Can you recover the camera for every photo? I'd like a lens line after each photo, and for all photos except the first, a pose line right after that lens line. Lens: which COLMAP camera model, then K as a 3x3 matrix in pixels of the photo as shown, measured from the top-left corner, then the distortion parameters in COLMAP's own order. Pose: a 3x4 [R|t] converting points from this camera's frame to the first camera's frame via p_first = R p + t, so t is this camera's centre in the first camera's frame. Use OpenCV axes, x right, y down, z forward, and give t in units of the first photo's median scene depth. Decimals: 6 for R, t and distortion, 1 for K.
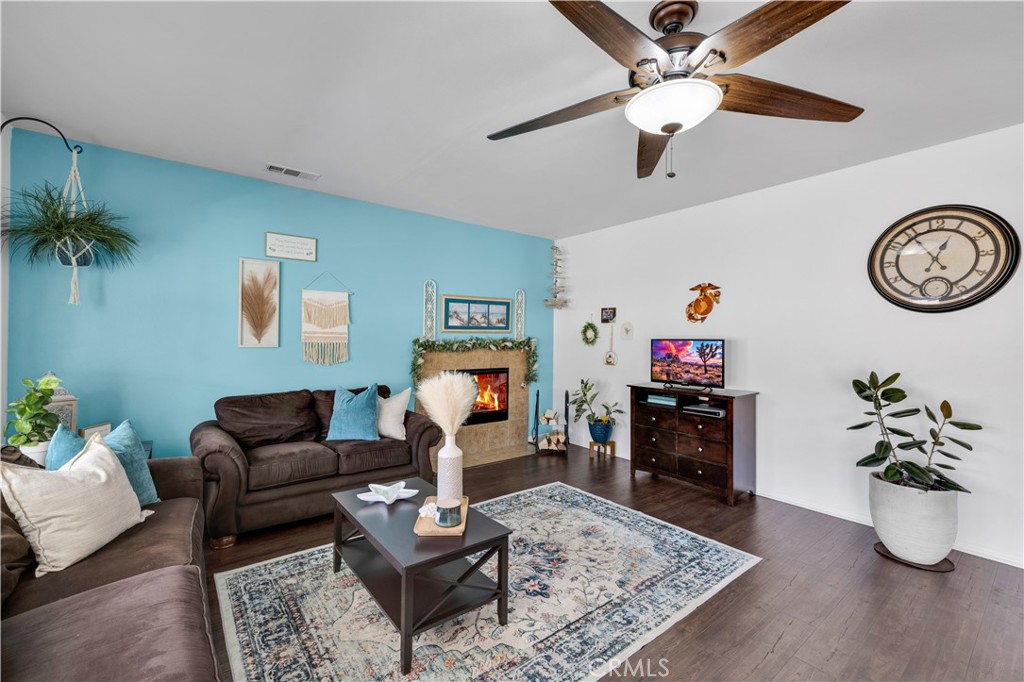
lens RADIAL K [[434.7, 0, 509.4], [0, 434.7, 332.4], [0, 0, 1]] dist [0.001614, 0.000430]
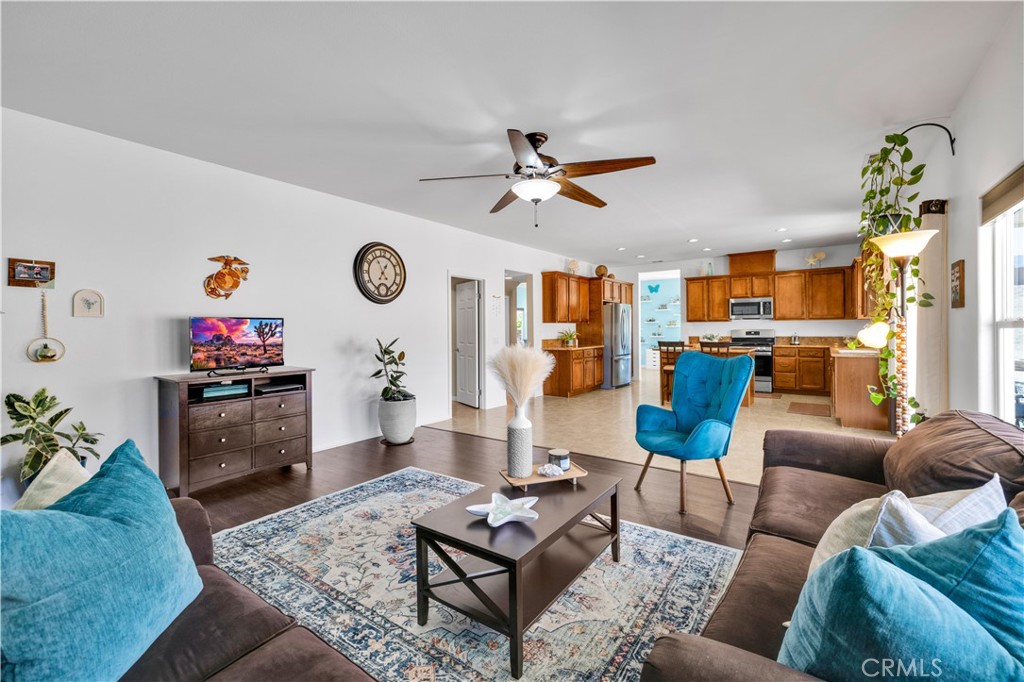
lens RADIAL K [[434.7, 0, 509.2], [0, 434.7, 337.6], [0, 0, 1]] dist [0.001614, 0.000430]
pose [[-0.289321, -0.027394, 0.956840, -0.645752], [-0.008199, 0.999625, 0.026140, 0.030589], [-0.957197, -0.000282, -0.289437, 0.785099]]
